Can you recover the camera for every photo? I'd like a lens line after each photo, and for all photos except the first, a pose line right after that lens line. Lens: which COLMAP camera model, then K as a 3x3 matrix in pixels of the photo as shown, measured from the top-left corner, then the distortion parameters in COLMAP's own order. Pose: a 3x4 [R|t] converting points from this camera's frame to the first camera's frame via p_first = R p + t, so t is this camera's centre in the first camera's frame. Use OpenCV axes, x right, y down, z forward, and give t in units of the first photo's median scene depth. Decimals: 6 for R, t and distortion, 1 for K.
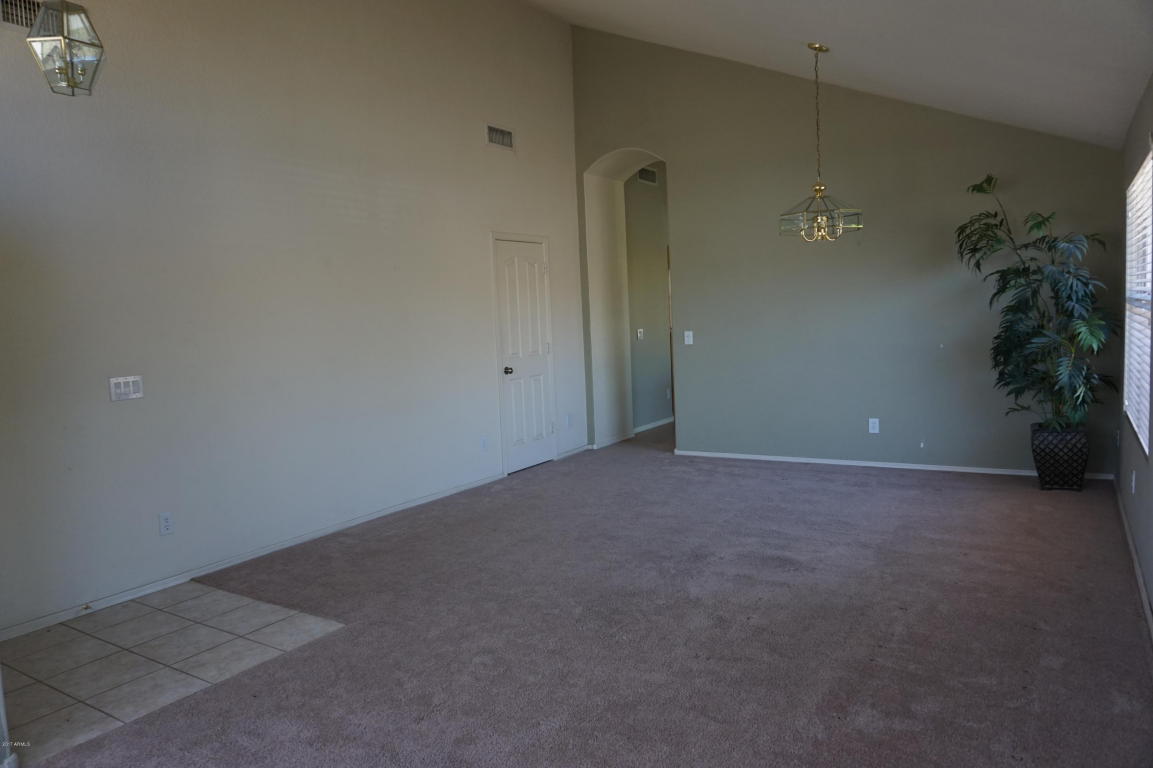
lens RADIAL K [[771.7, 0, 580.4], [0, 771.7, 386.6], [0, 0, 1]] dist [-0.047862, 0.030875]
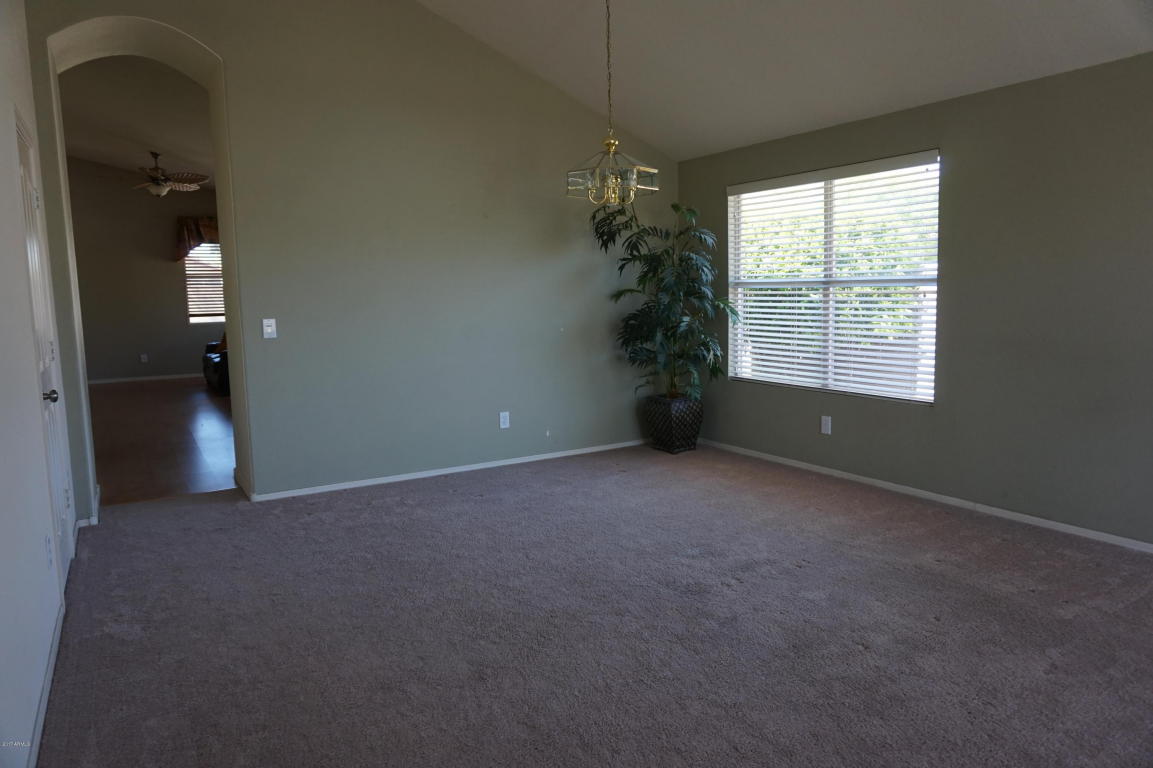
lens RADIAL K [[771.7, 0, 577.1], [0, 771.7, 382.1], [0, 0, 1]] dist [-0.047862, 0.030875]
pose [[0.468317, -0.071096, 0.880696, -0.398461], [0.084949, 0.995763, 0.035213, -0.019383], [-0.879468, 0.058324, 0.472372, 0.523340]]
